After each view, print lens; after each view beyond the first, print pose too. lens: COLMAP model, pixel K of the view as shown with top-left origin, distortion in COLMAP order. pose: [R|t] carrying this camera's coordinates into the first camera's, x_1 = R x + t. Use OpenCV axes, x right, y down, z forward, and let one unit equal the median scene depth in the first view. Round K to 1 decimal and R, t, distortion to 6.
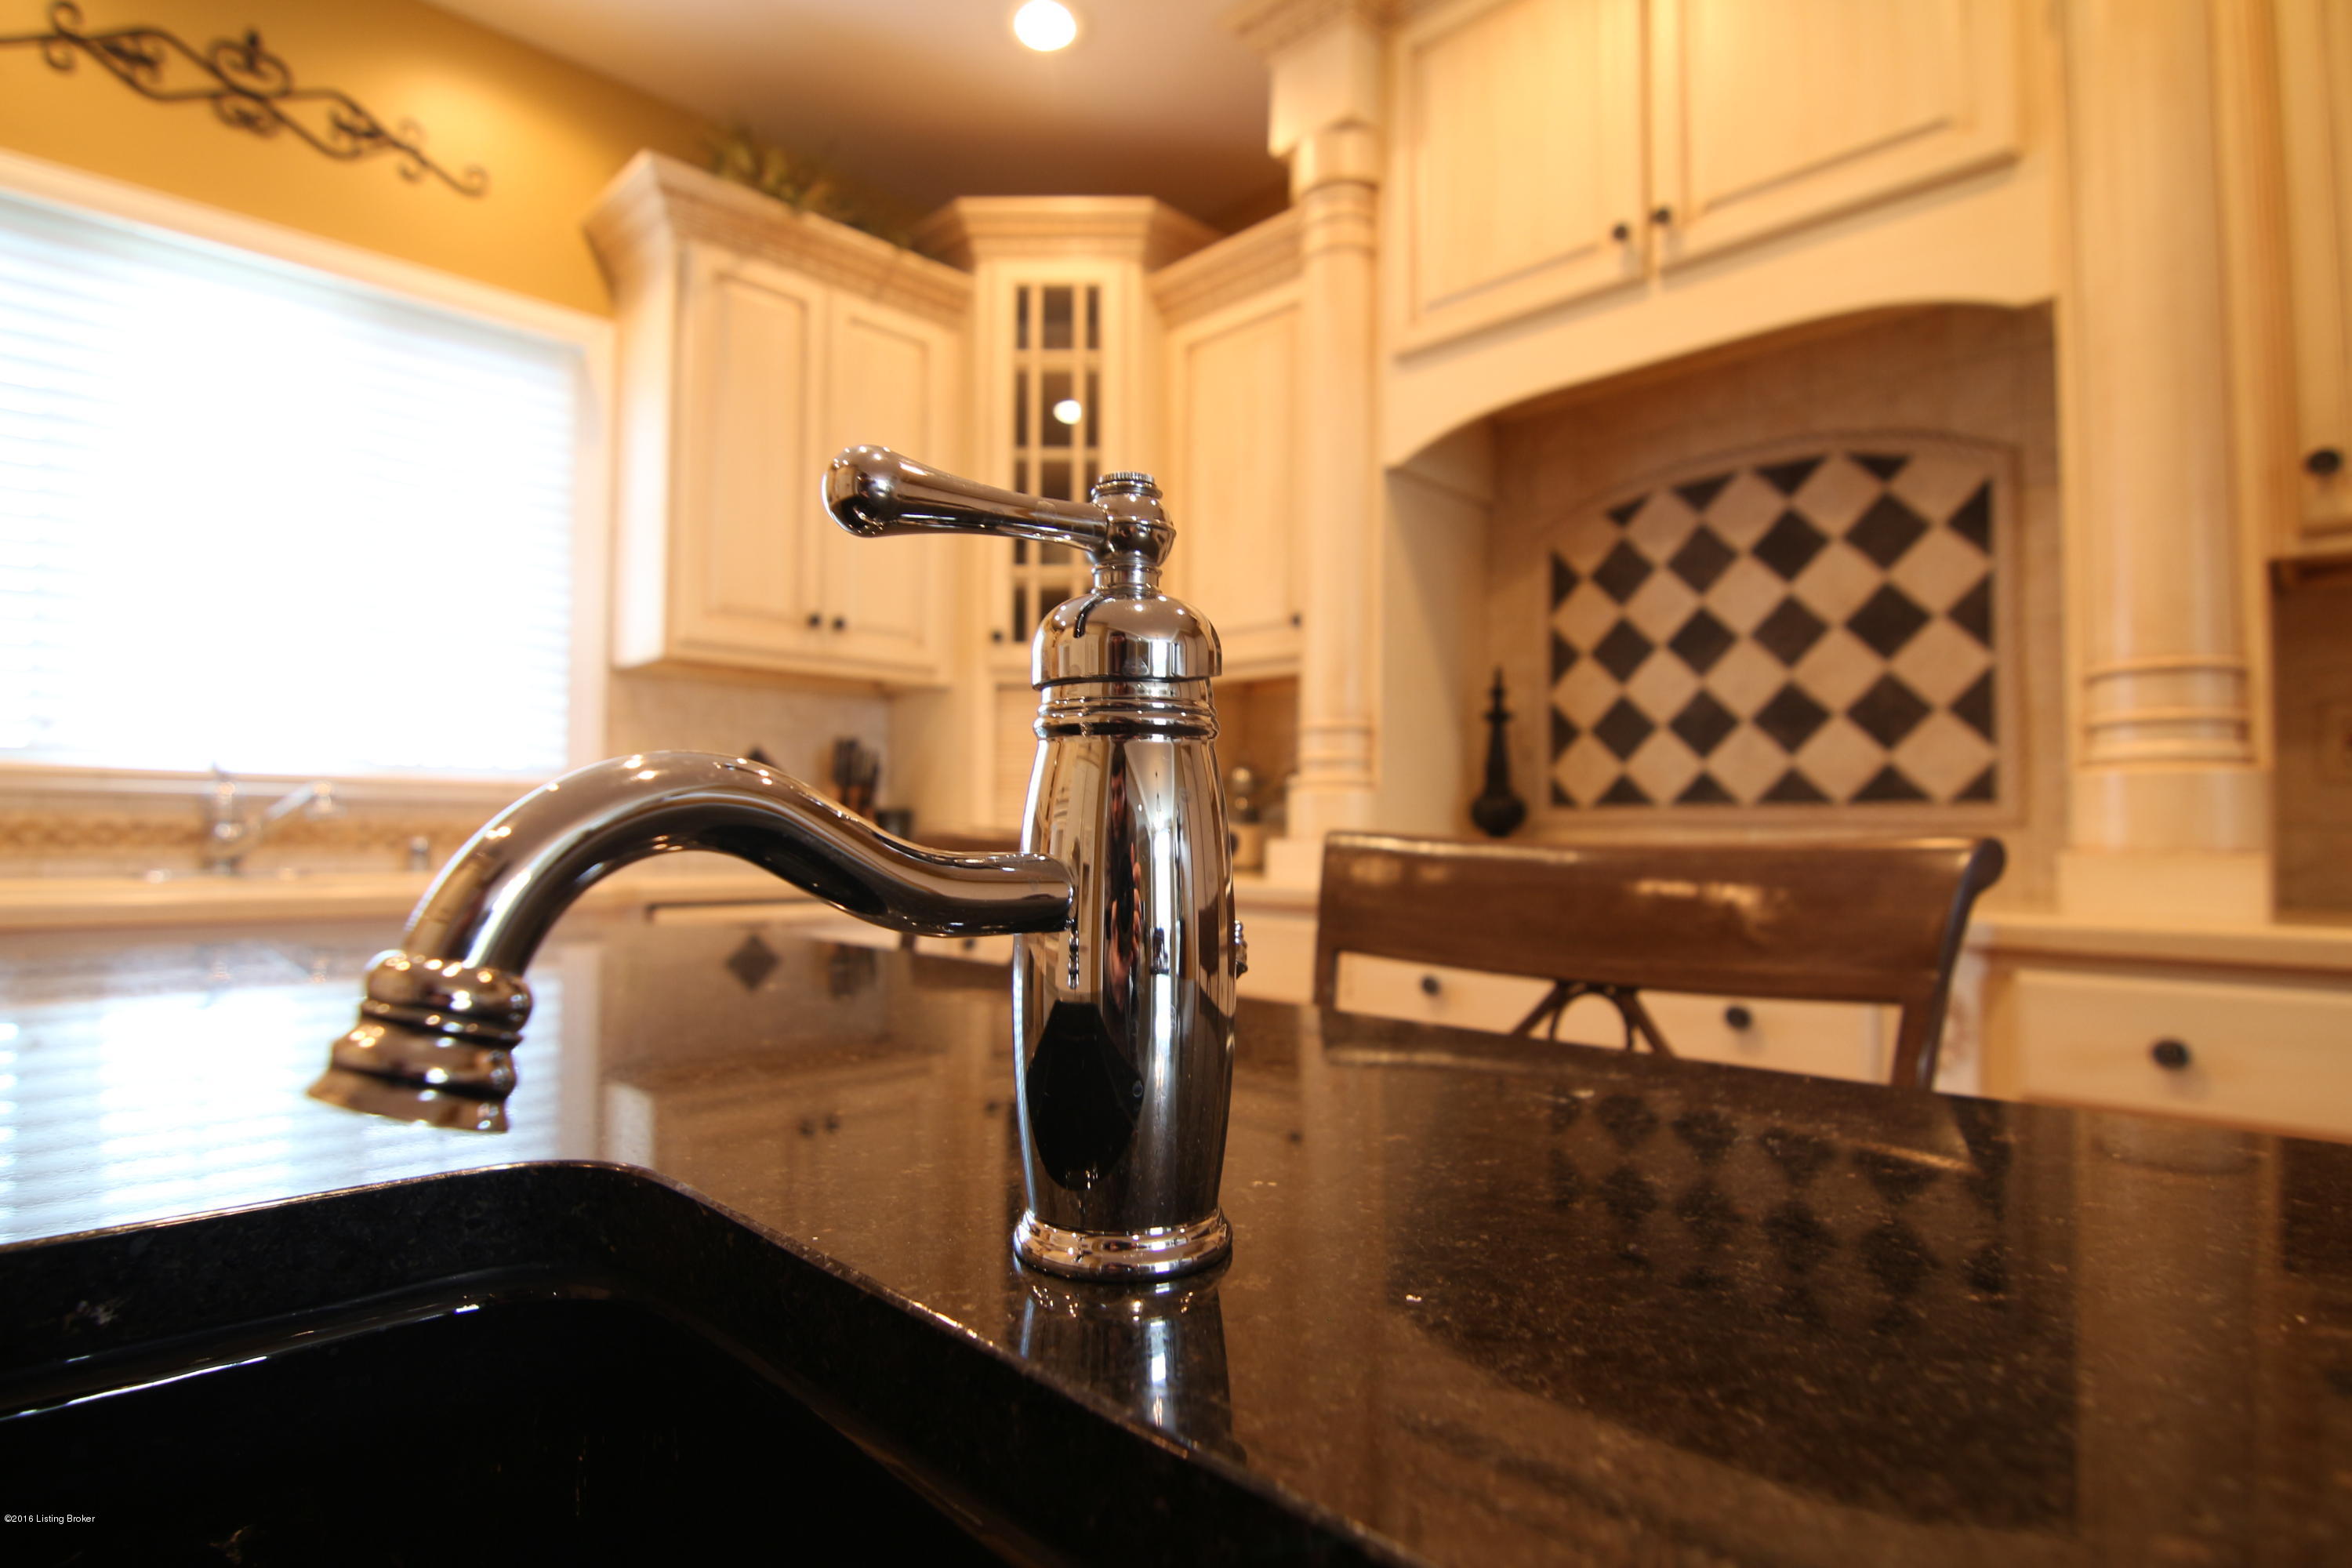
lens RADIAL K [[1188.2, 0, 1187.0], [0, 1188.2, 781.8], [0, 0, 1]] dist [-0.014947, -0.007283]
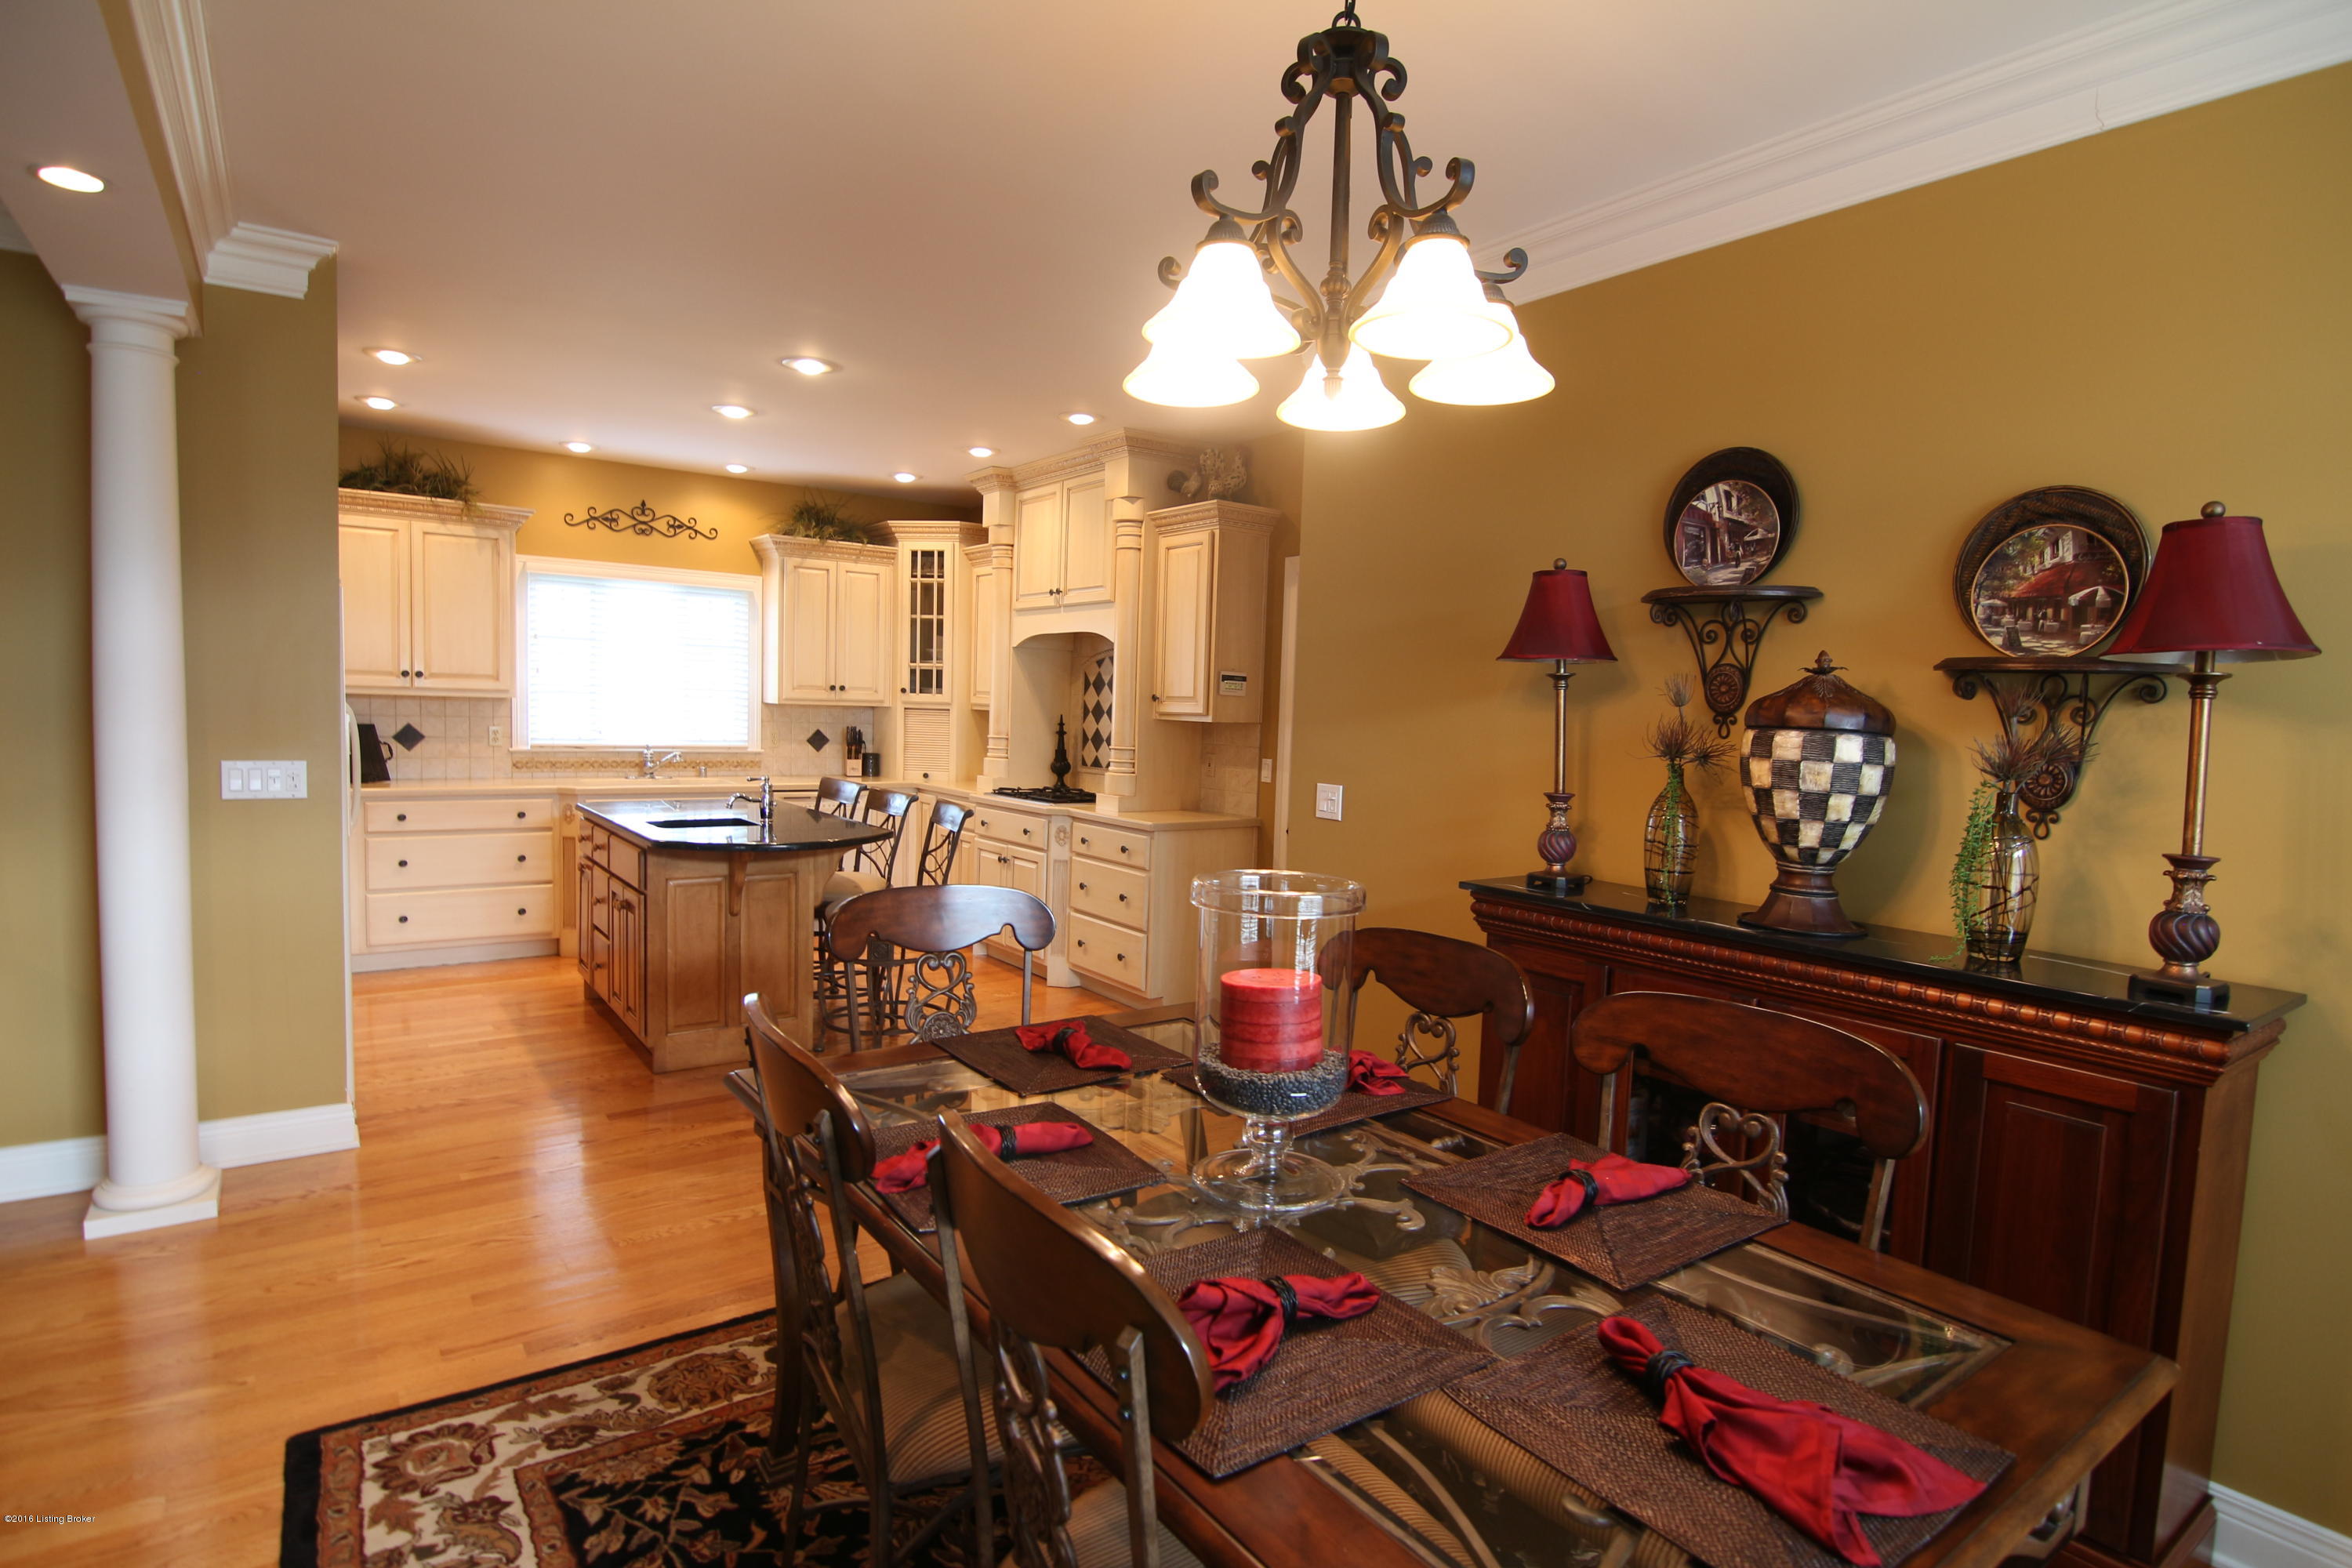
lens RADIAL K [[1188.2, 0, 1167.1], [0, 1188.2, 787.4], [0, 0, 1]] dist [-0.014947, -0.007283]
pose [[0.987725, 0.033183, -0.152638, 0.913329], [-0.017105, 0.994276, 0.105464, -0.220340], [0.155264, -0.101558, 0.982639, -1.663604]]
